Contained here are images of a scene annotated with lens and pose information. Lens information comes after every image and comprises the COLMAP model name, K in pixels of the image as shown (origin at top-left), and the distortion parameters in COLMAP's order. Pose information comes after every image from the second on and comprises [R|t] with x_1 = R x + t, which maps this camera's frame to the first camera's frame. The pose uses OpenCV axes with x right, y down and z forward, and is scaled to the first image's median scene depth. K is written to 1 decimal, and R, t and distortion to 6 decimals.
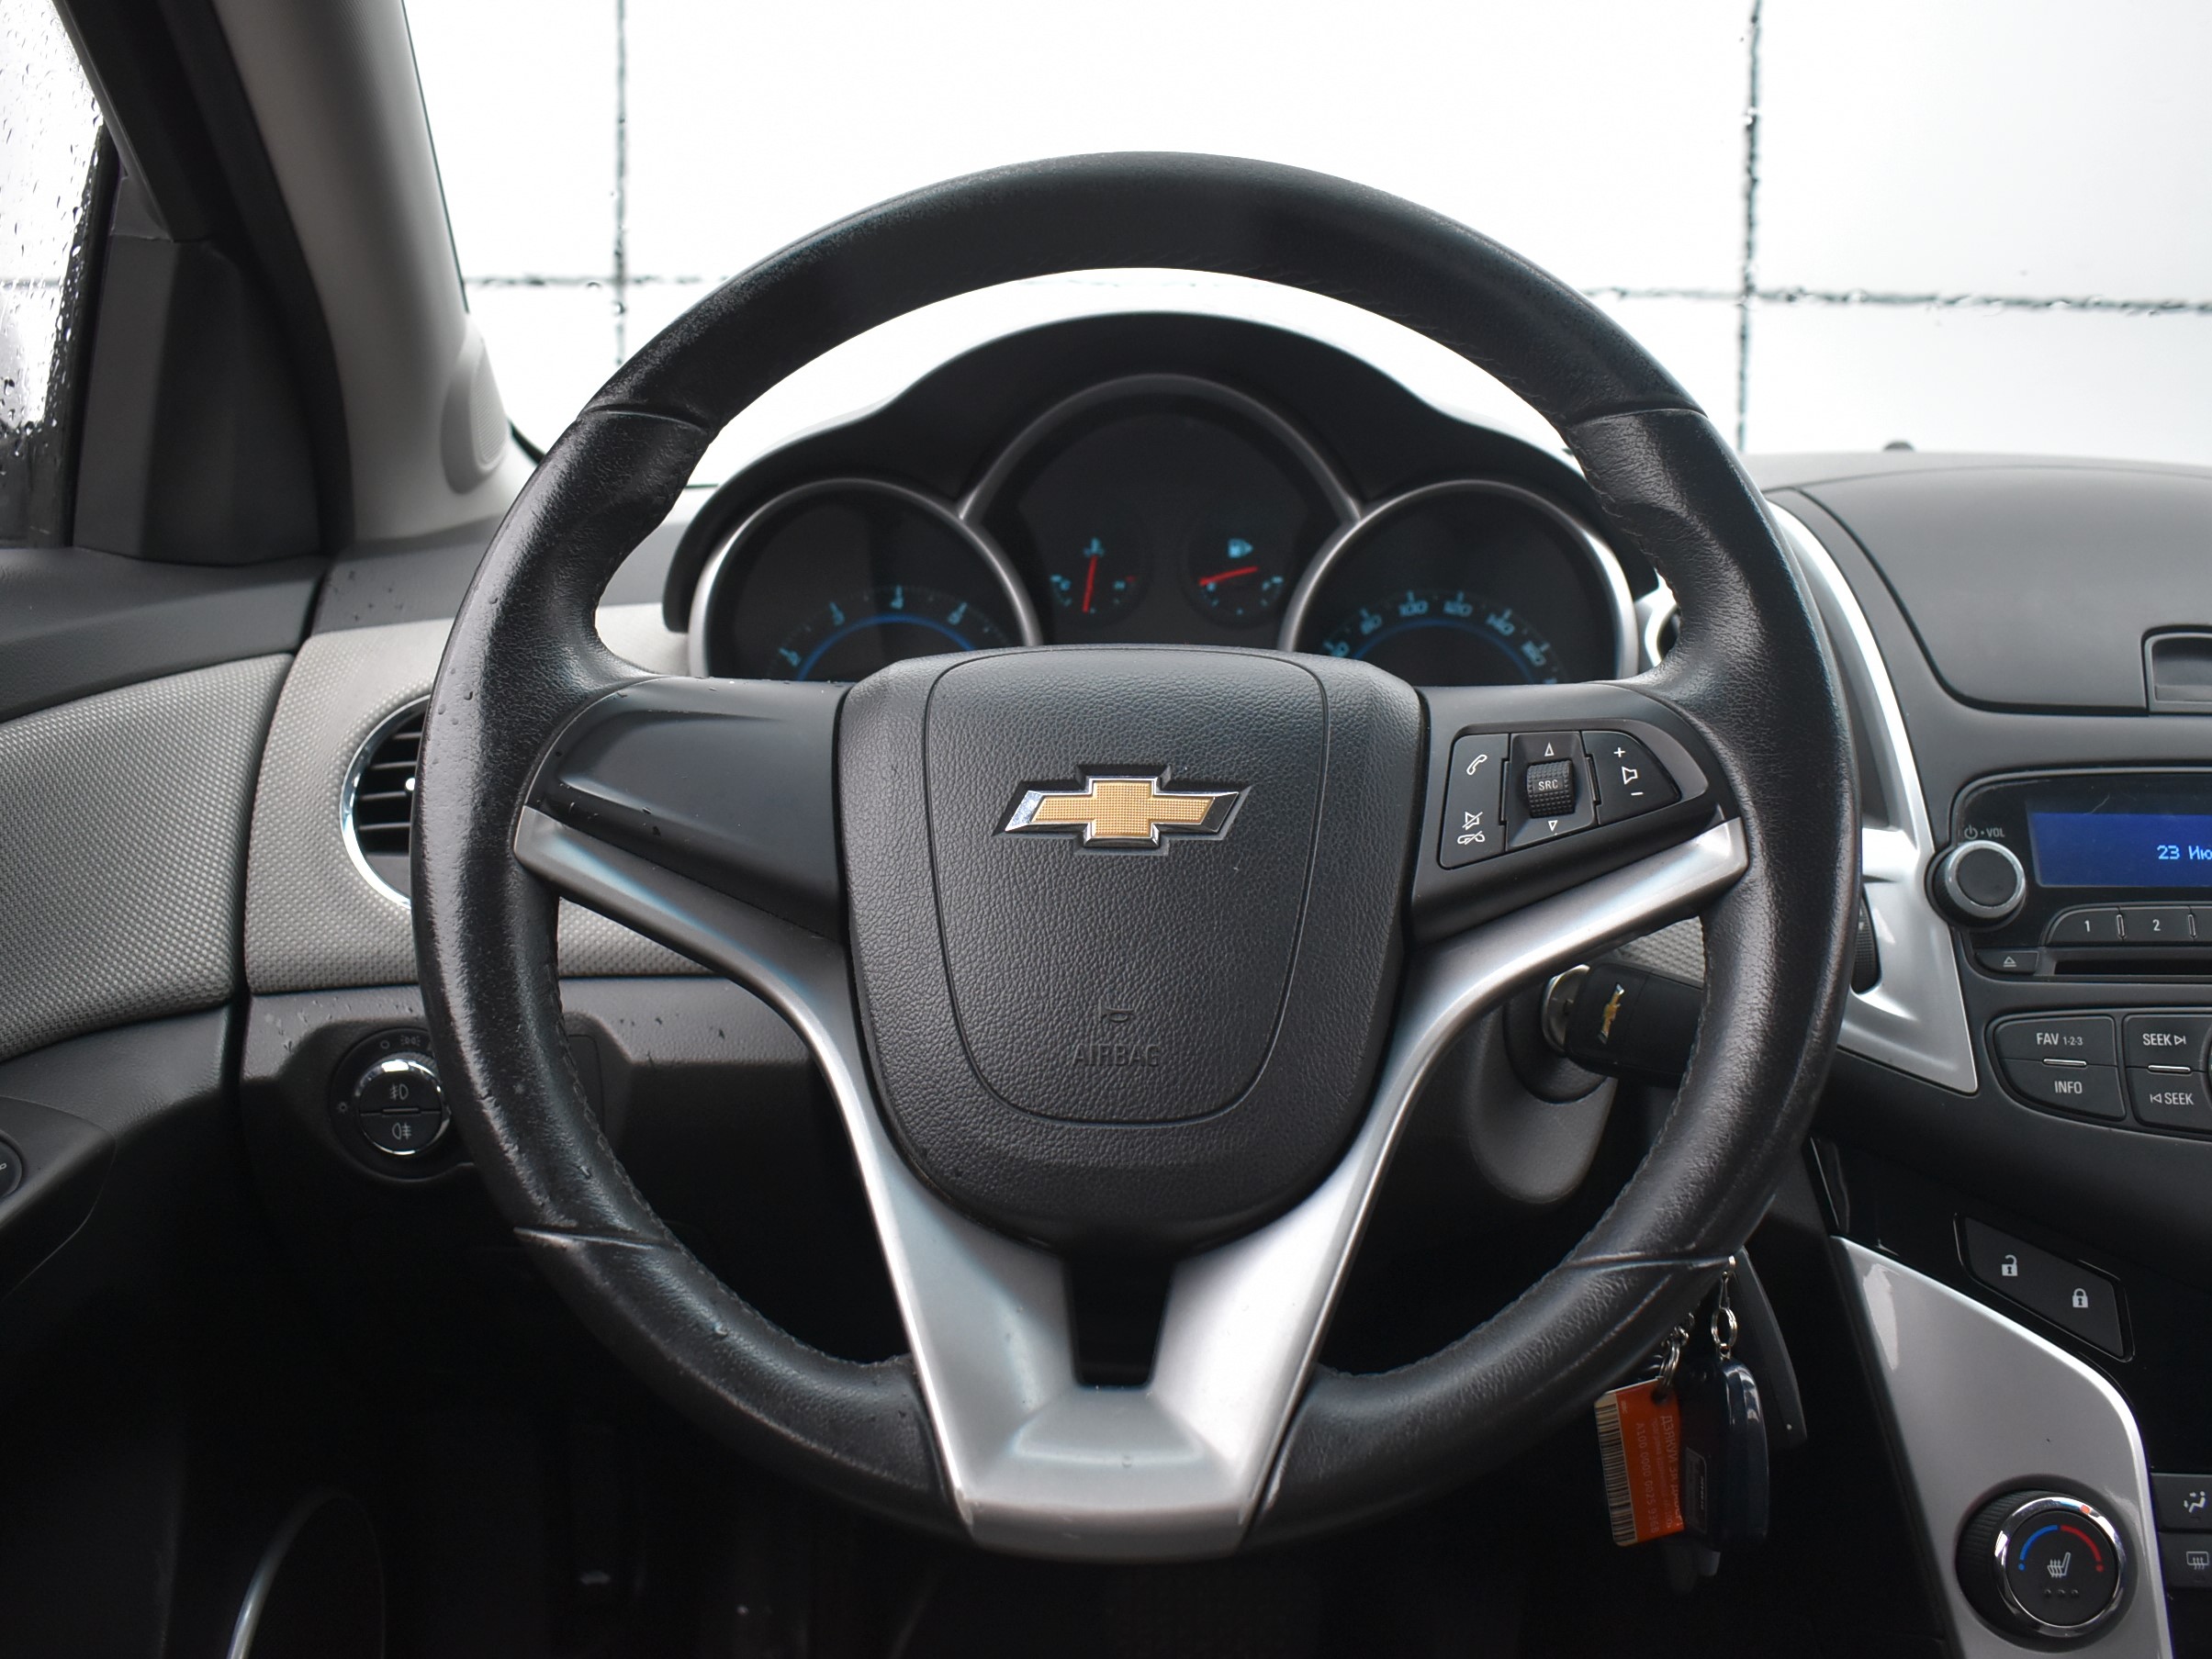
lens RADIAL K [[2136.2, 0, 1106.0], [0, 2136.2, 829.5], [0, 0, 1]] dist [-0.098482, 0.017685]
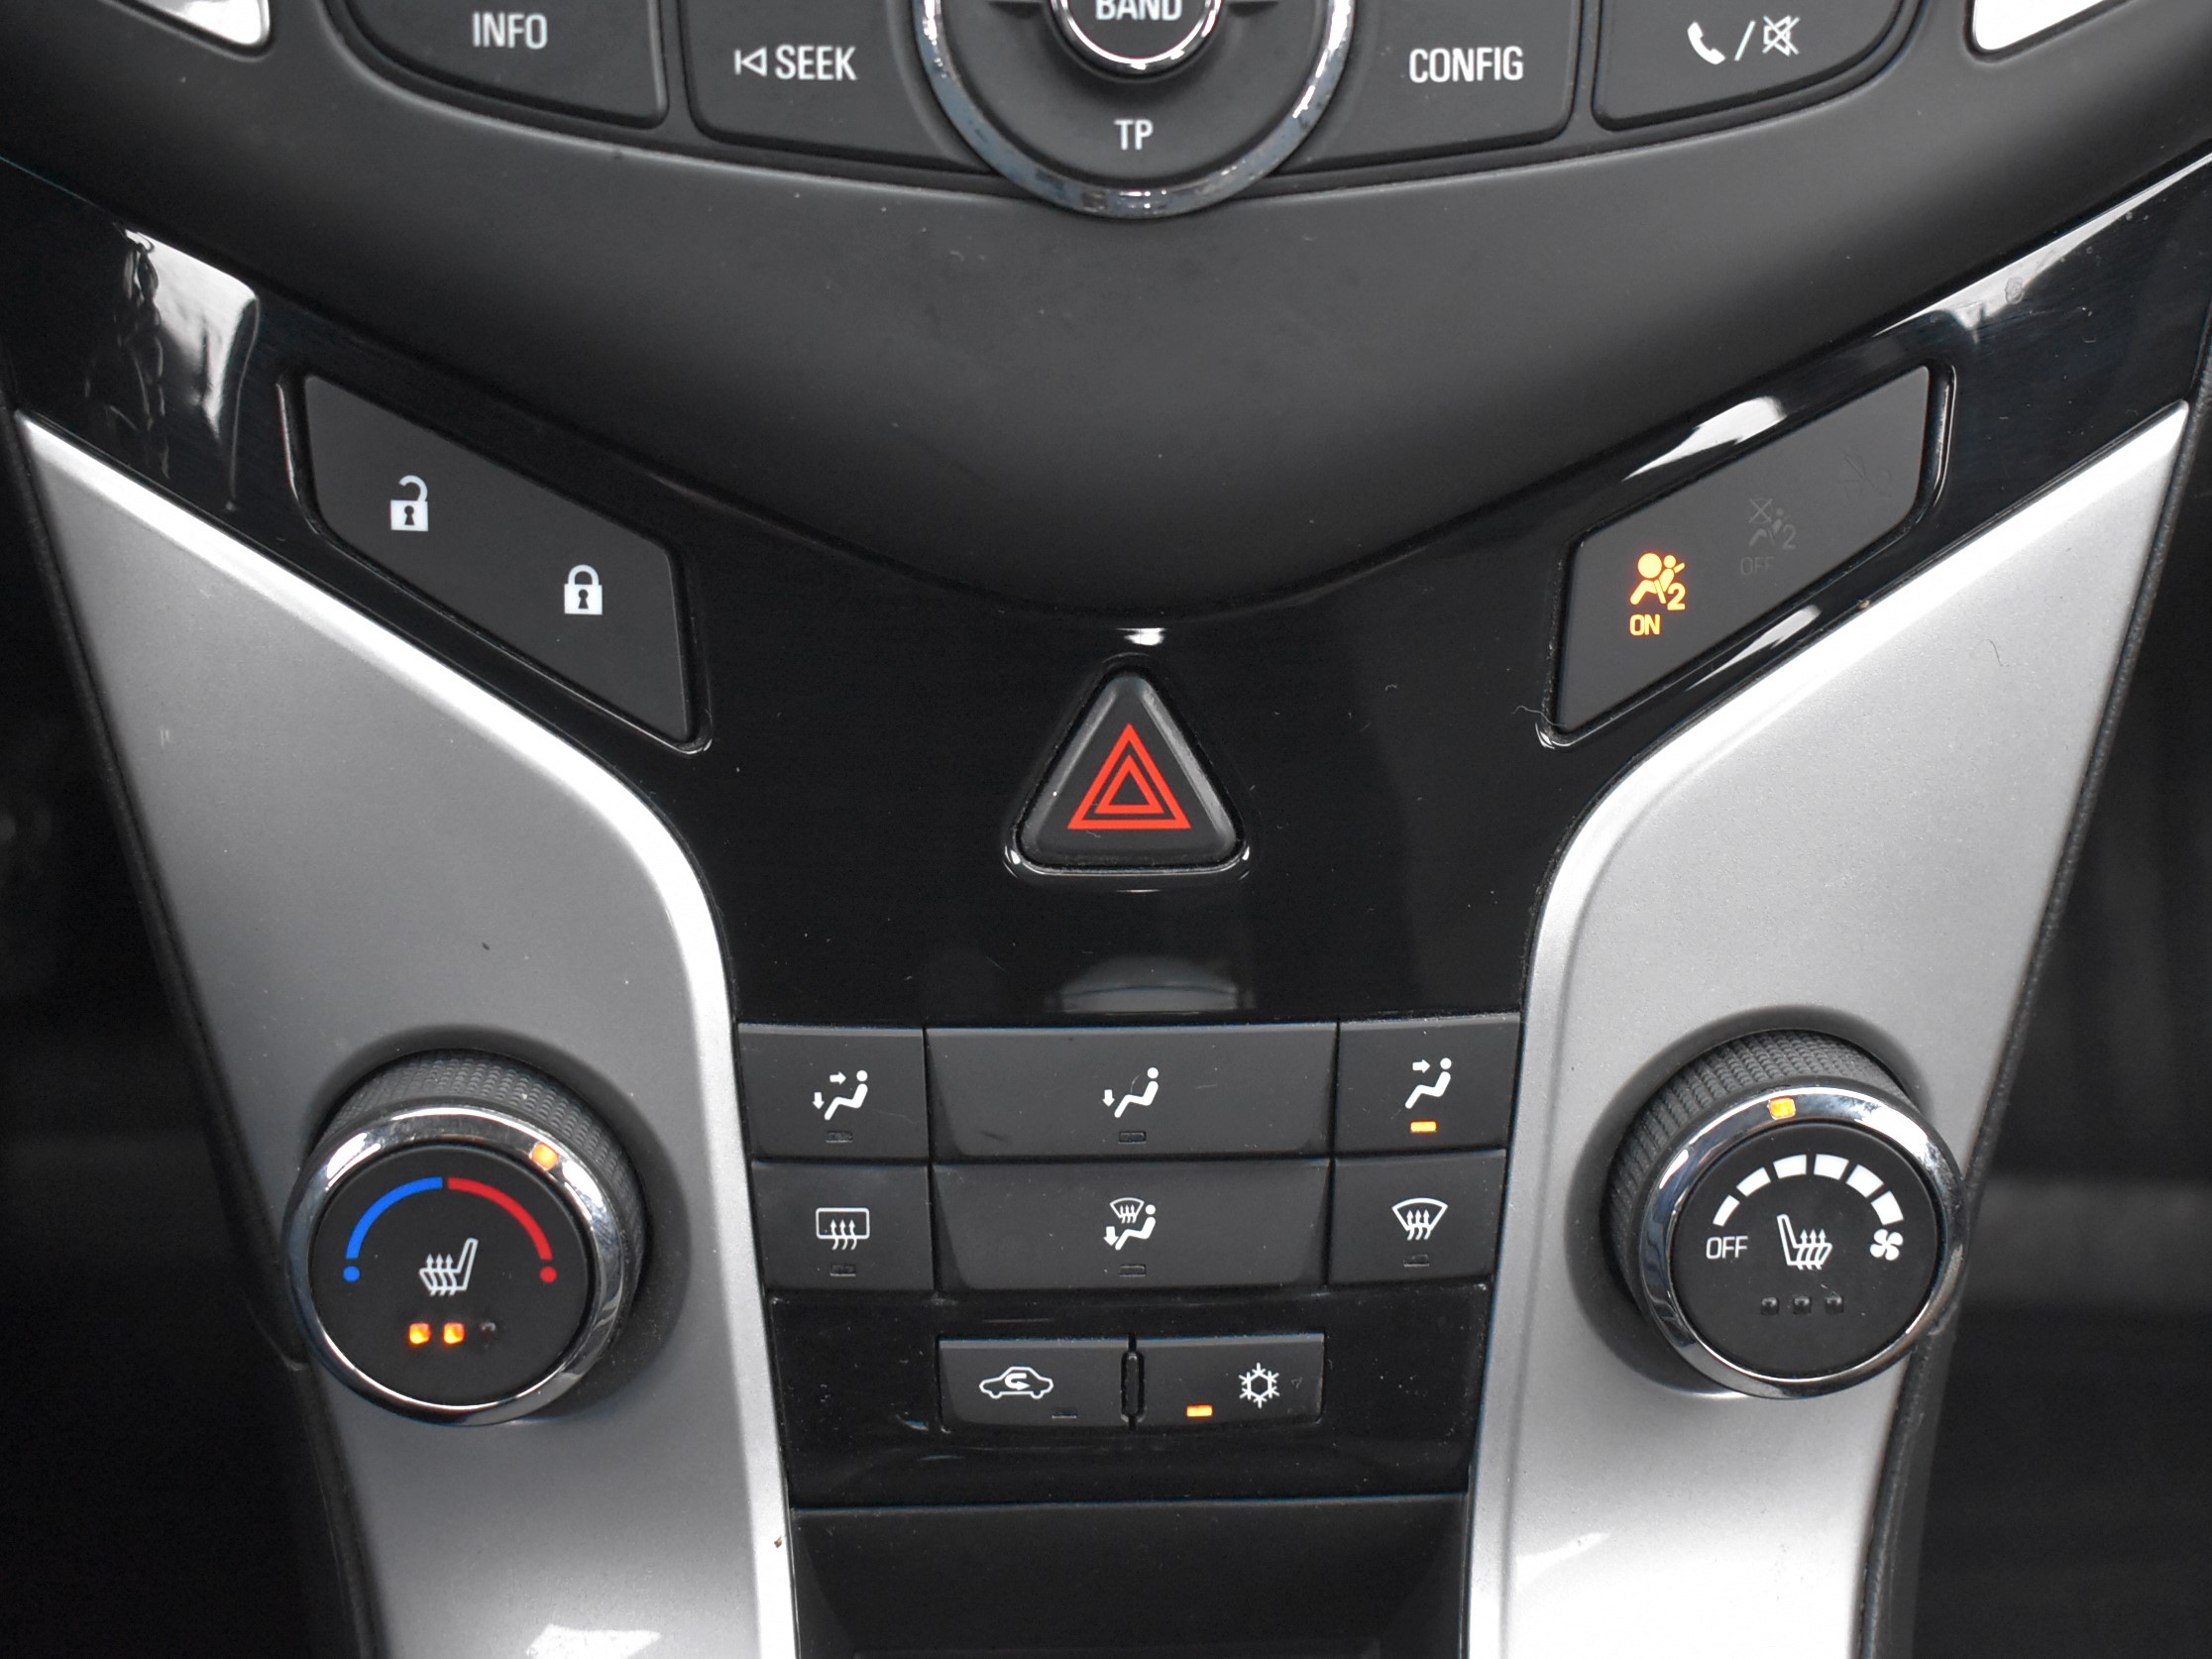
lens RADIAL K [[3034.5, 0, 1106.0], [0, 3034.5, 829.5], [0, 0, 1]] dist [-0.086036, 0.004199]
pose [[0.995389, -0.046086, 0.084123, 0.518912], [0.001591, 0.884827, 0.465917, 0.006546], [-0.095907, -0.463635, 0.880820, 0.488063]]
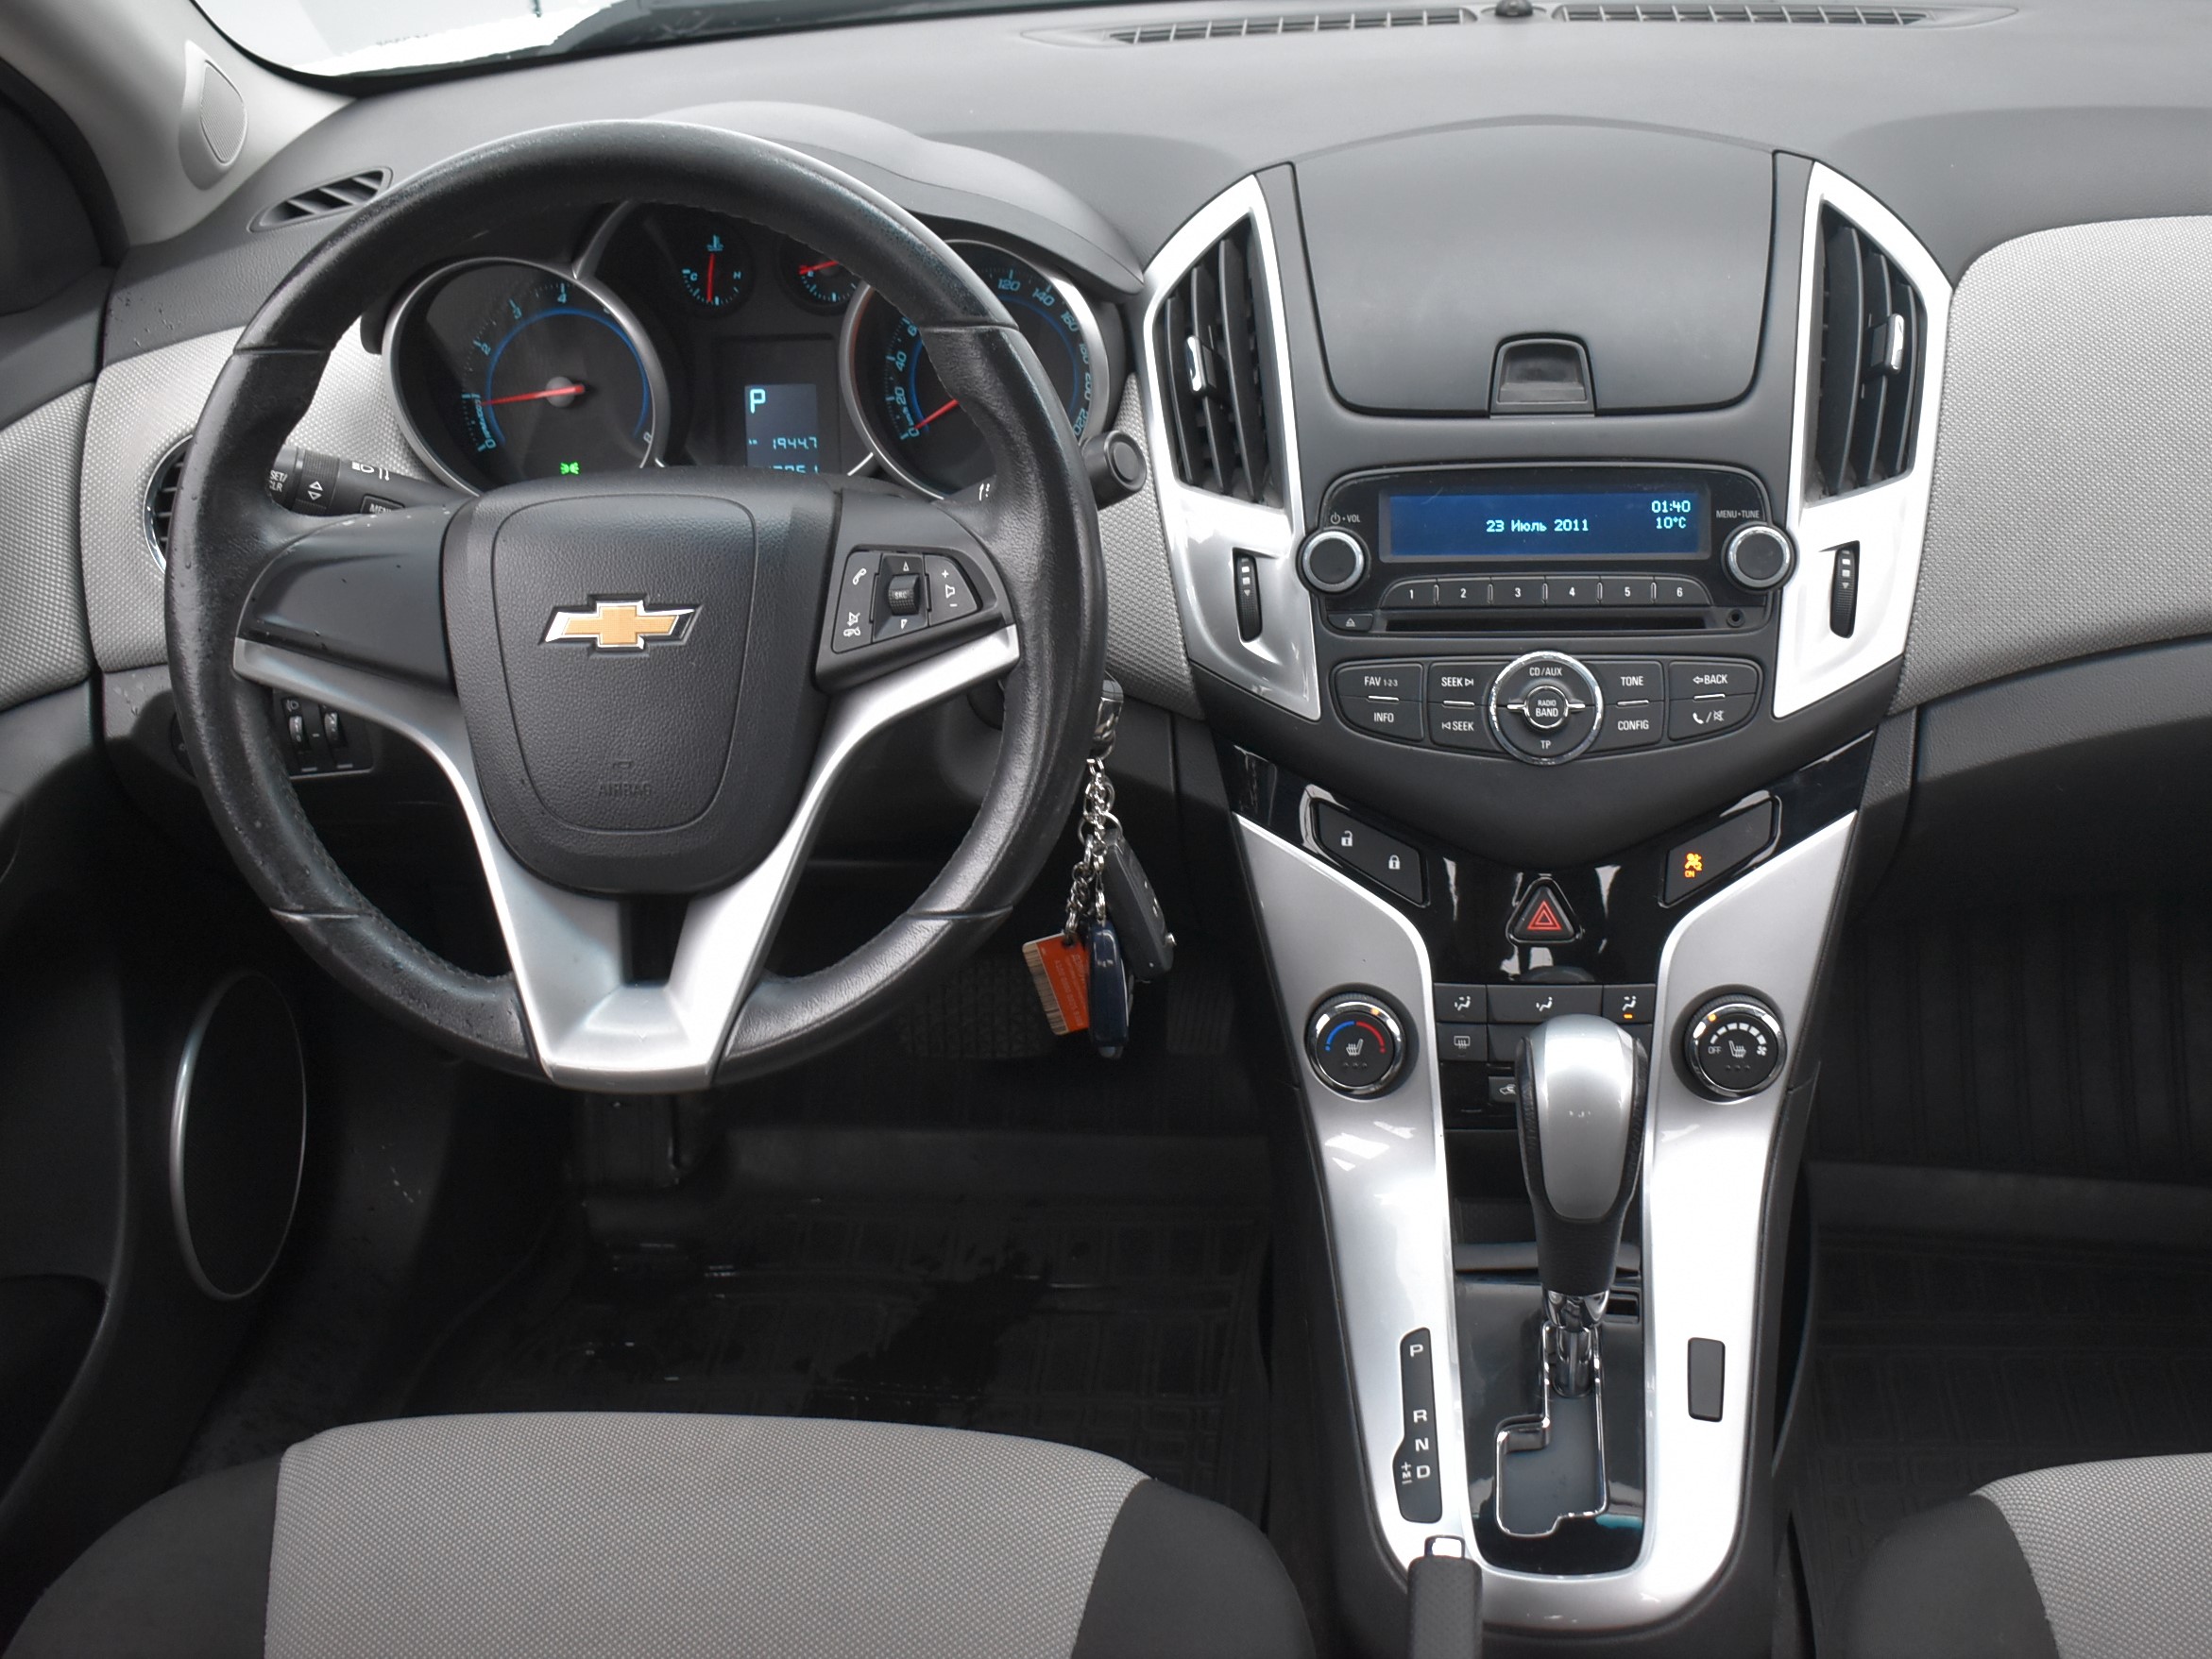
lens RADIAL K [[2594.7, 0, 1147.4], [0, 2594.7, 828.2], [0, 0, 1]] dist [-0.077401, 0.008249]
pose [[0.997754, -0.032905, -0.058340, 0.408104], [0.051675, 0.932325, 0.357910, -0.432212], [0.042615, -0.360121, 0.931932, -0.628109]]
